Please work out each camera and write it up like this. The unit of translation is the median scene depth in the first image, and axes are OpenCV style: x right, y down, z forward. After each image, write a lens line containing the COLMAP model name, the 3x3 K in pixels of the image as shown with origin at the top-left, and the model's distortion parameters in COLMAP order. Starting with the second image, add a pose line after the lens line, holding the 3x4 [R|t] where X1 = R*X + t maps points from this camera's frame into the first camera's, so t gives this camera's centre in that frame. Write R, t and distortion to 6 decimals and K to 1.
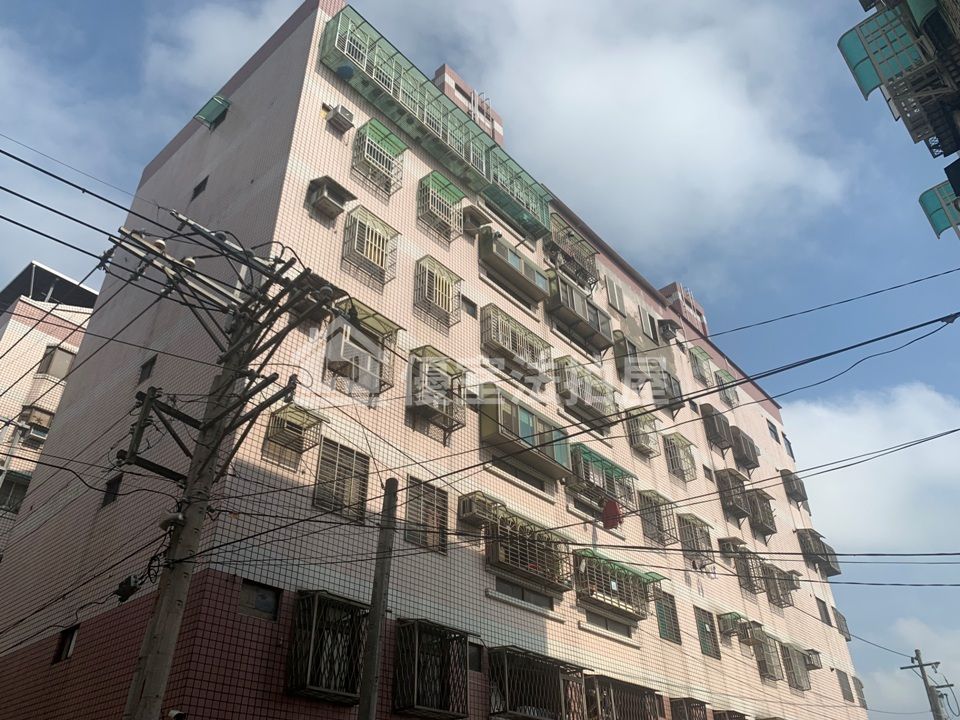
lens RADIAL K [[737.5, 0, 485.4], [0, 737.5, 355.2], [0, 0, 1]] dist [-0.000313, -0.005086]
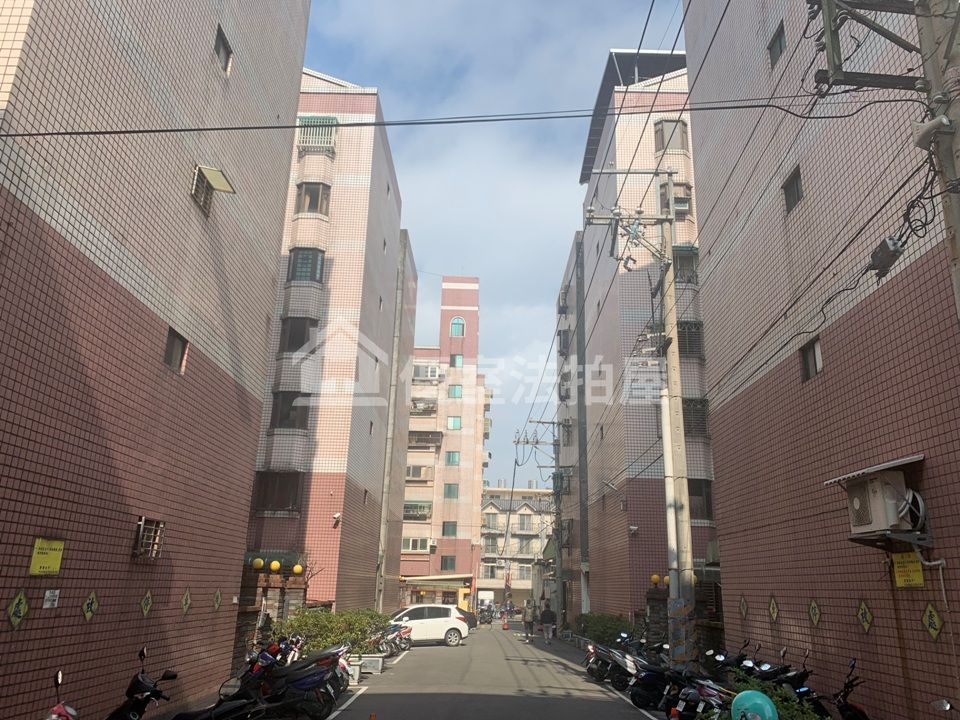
lens RADIAL K [[737.5, 0, 485.4], [0, 737.5, 355.2], [0, 0, 1]] dist [-0.000313, -0.005086]
pose [[0.660117, -0.185921, -0.727791, -0.195724], [0.395795, 0.909566, 0.126636, 0.130912], [0.638429, -0.371650, 0.674006, 0.175350]]
